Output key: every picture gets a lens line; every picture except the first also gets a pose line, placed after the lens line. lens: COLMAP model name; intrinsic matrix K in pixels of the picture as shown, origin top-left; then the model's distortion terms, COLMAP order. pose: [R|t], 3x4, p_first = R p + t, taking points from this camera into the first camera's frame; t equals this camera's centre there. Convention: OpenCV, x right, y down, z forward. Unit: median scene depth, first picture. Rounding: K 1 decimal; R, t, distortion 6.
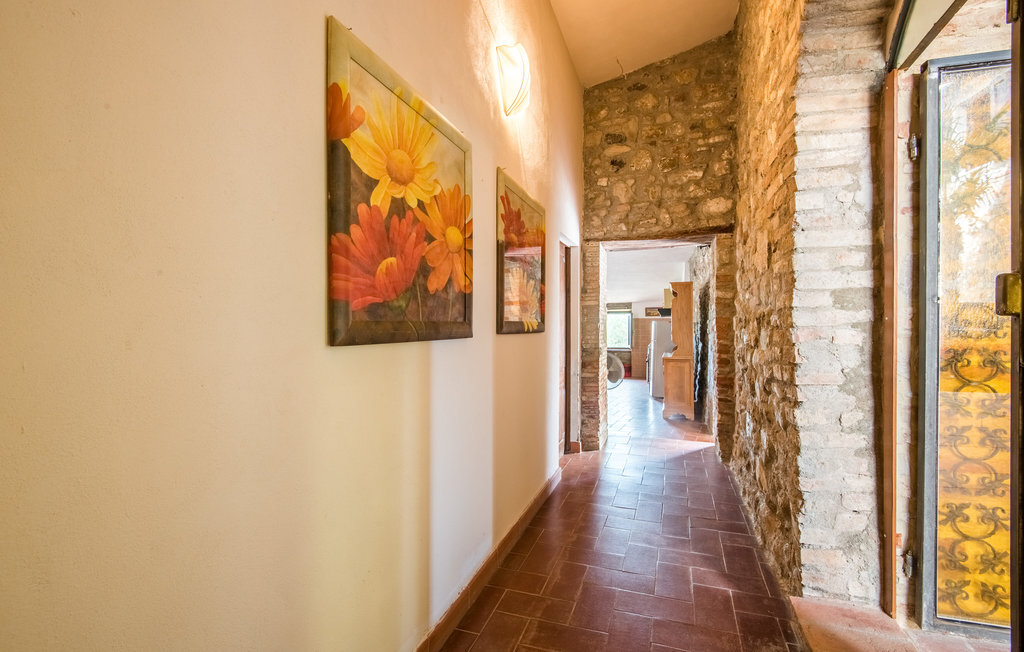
lens RADIAL K [[471.6, 0, 512.0], [0, 471.6, 326.0], [0, 0, 1]] dist [-0.015554, -0.000408]
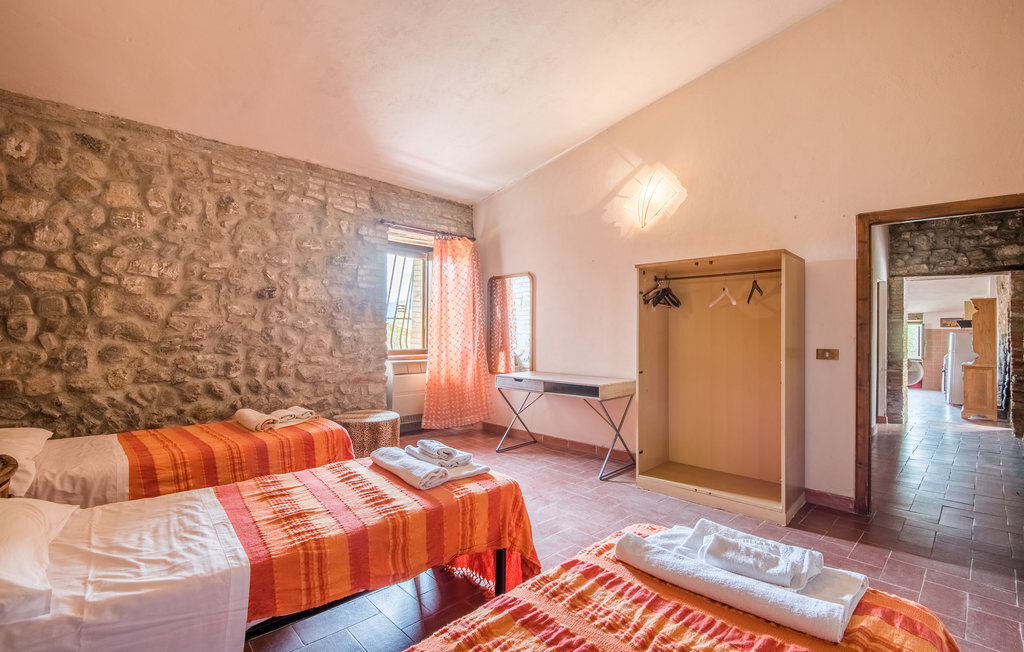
lens RADIAL K [[471.6, 0, 512.0], [0, 471.6, 326.0], [0, 0, 1]] dist [-0.015554, -0.000408]
pose [[0.894471, 0.006039, -0.447085, -0.238847], [-0.012624, 0.999851, -0.011751, -0.000057], [0.446948, 0.016155, 0.894414, -0.777462]]
